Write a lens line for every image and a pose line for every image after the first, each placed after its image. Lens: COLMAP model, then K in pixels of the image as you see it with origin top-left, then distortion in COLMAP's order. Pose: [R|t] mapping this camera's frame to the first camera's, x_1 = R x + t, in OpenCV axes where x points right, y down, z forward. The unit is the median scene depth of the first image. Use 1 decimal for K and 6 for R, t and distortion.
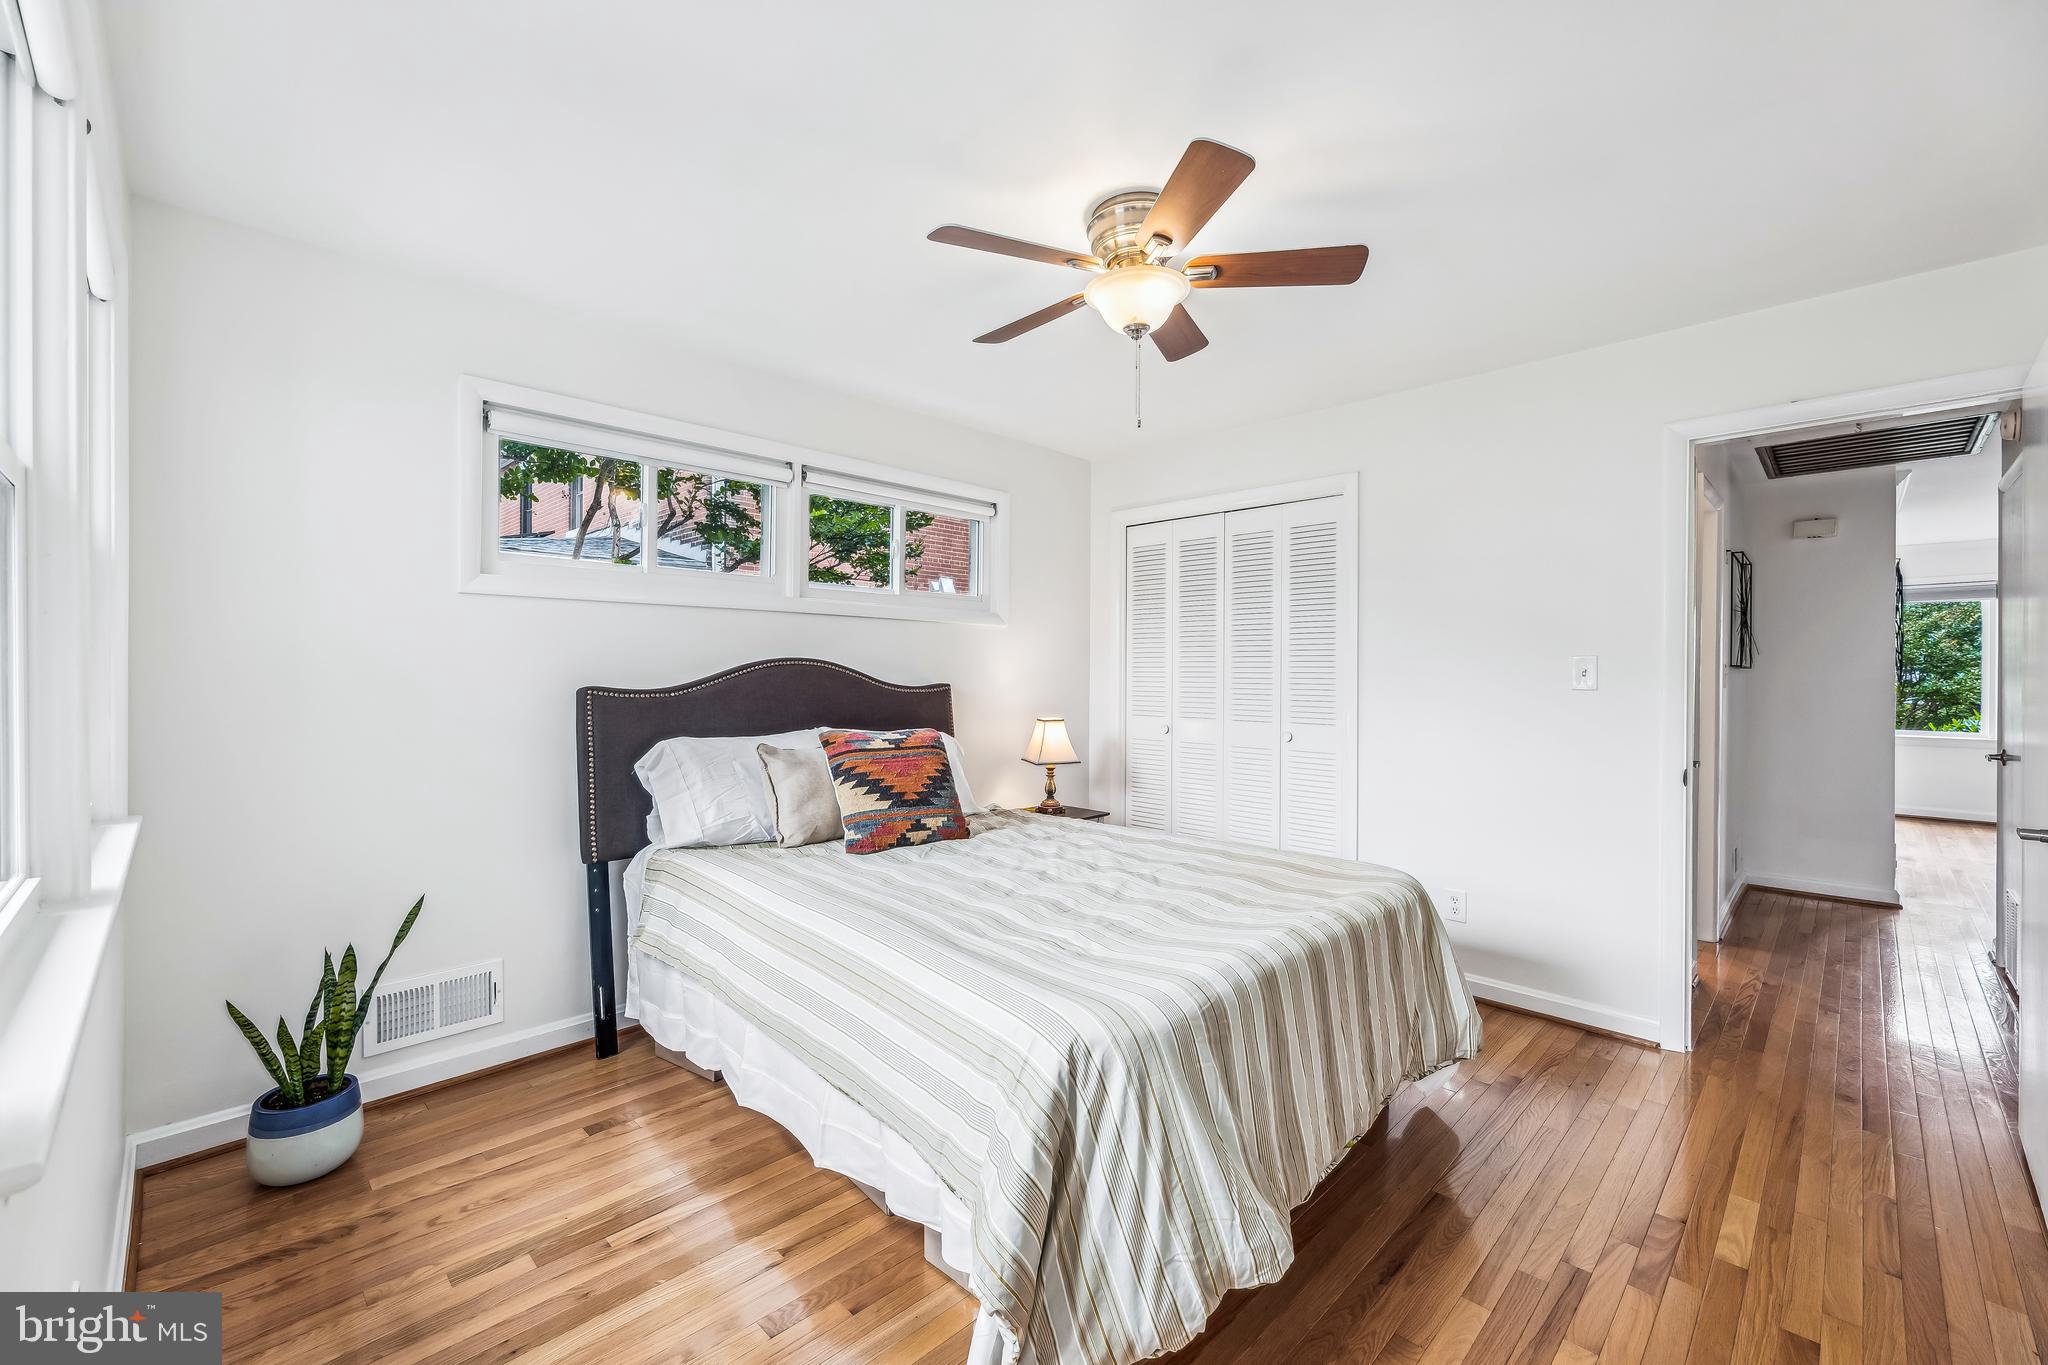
lens RADIAL K [[825.4, 0, 1015.0], [0, 825.4, 678.6], [0, 0, 1]] dist [-0.000261, -0.000182]
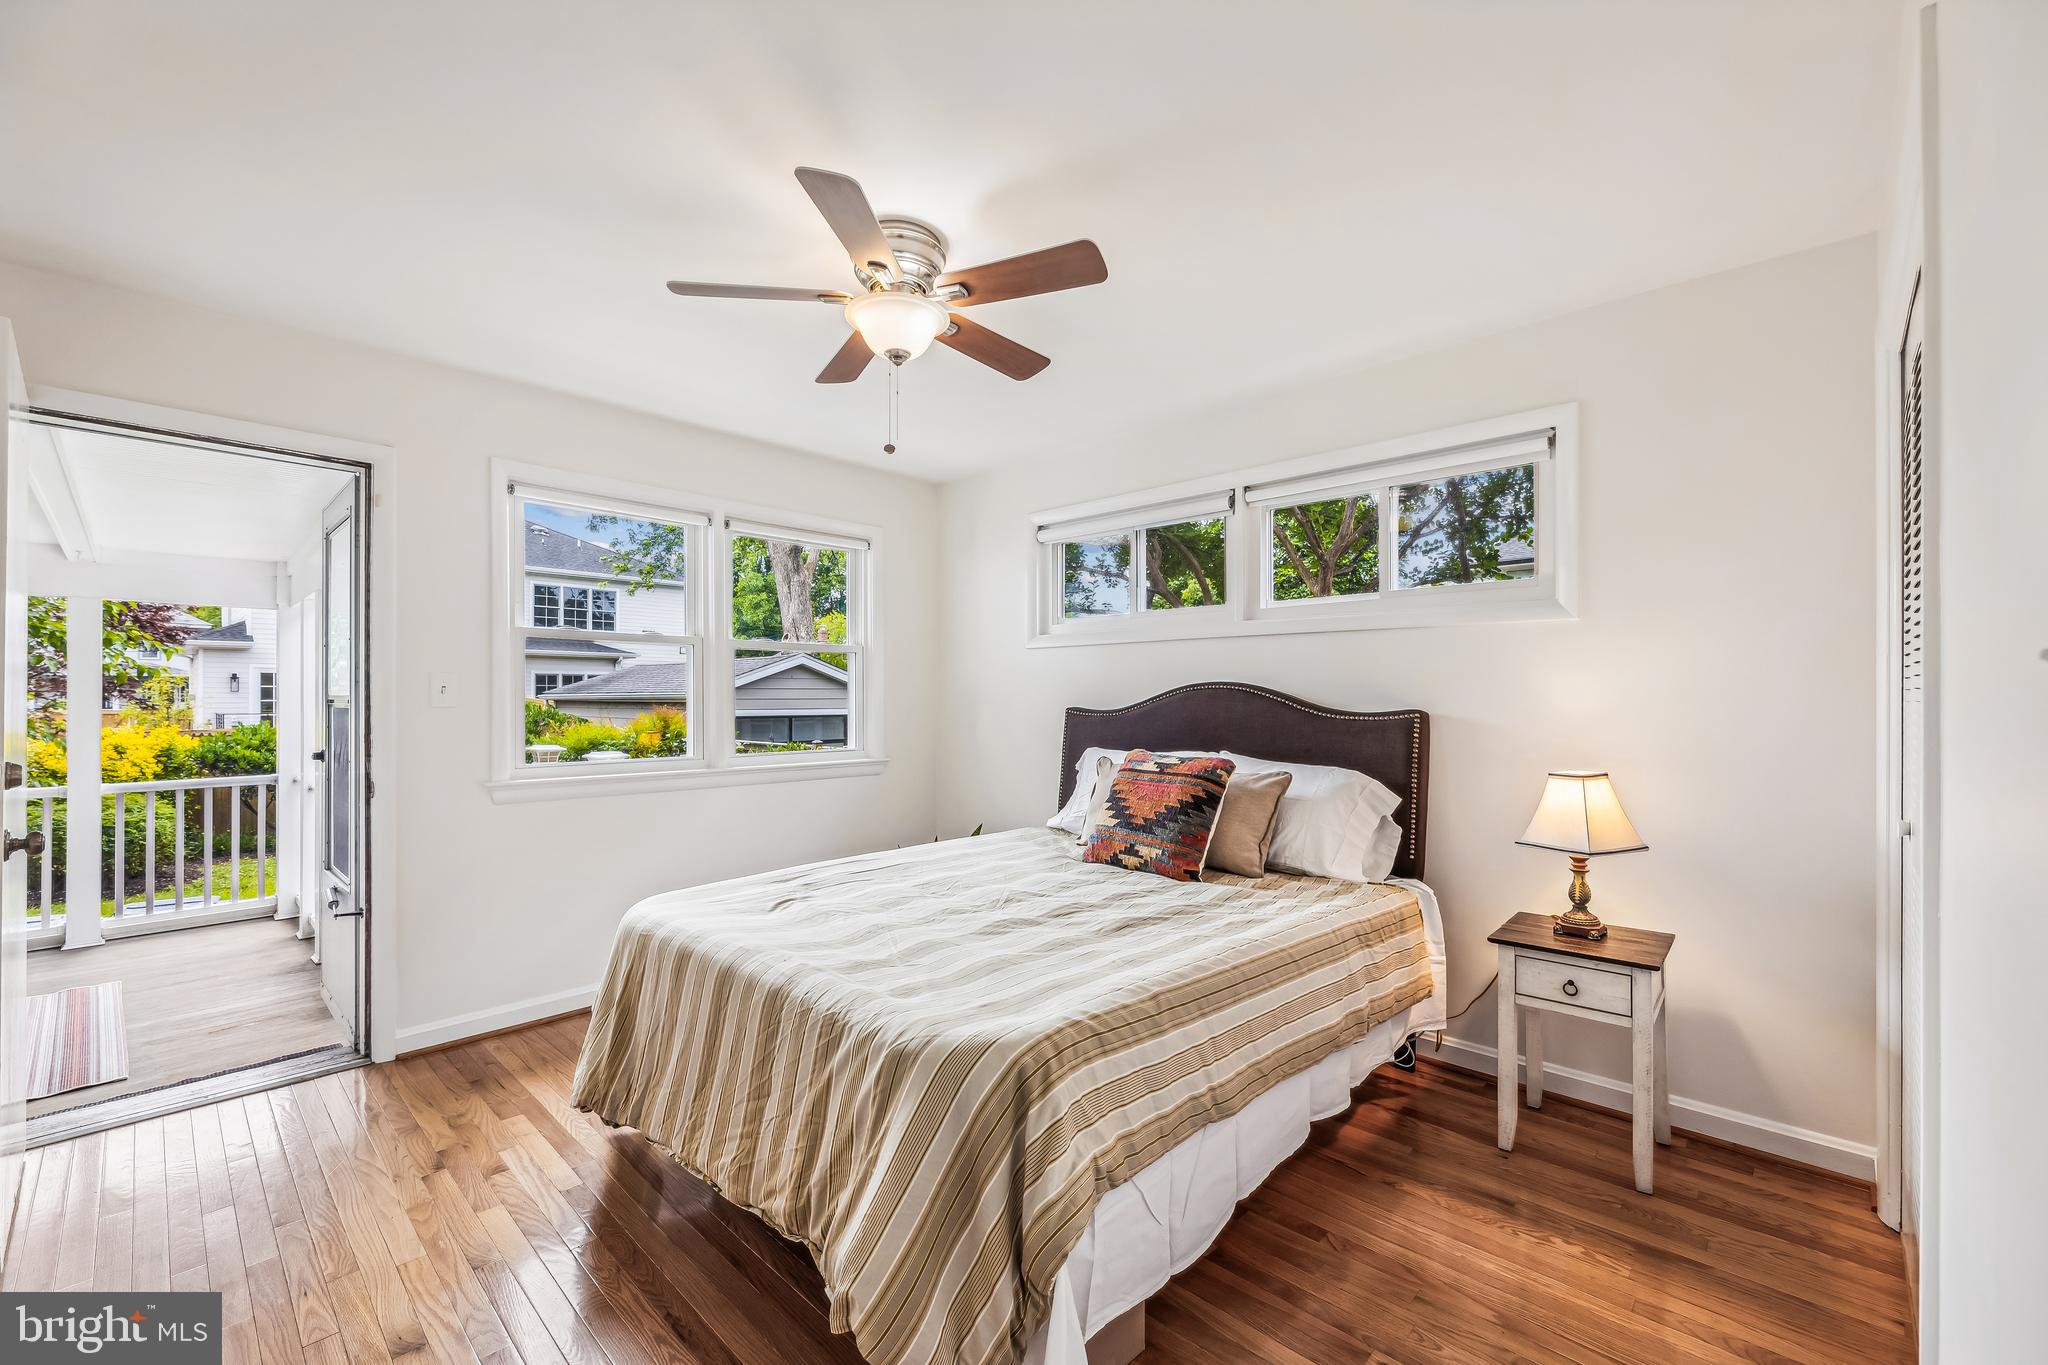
lens RADIAL K [[835.9, 0, 1017.0], [0, 835.9, 693.3], [0, 0, 1]] dist [0.000012, 0.000019]
pose [[0.030683, -0.013661, -0.999436, 0.854065], [-0.007250, 0.999877, -0.013890, 0.005387], [0.999503, 0.007672, 0.030580, 0.808535]]
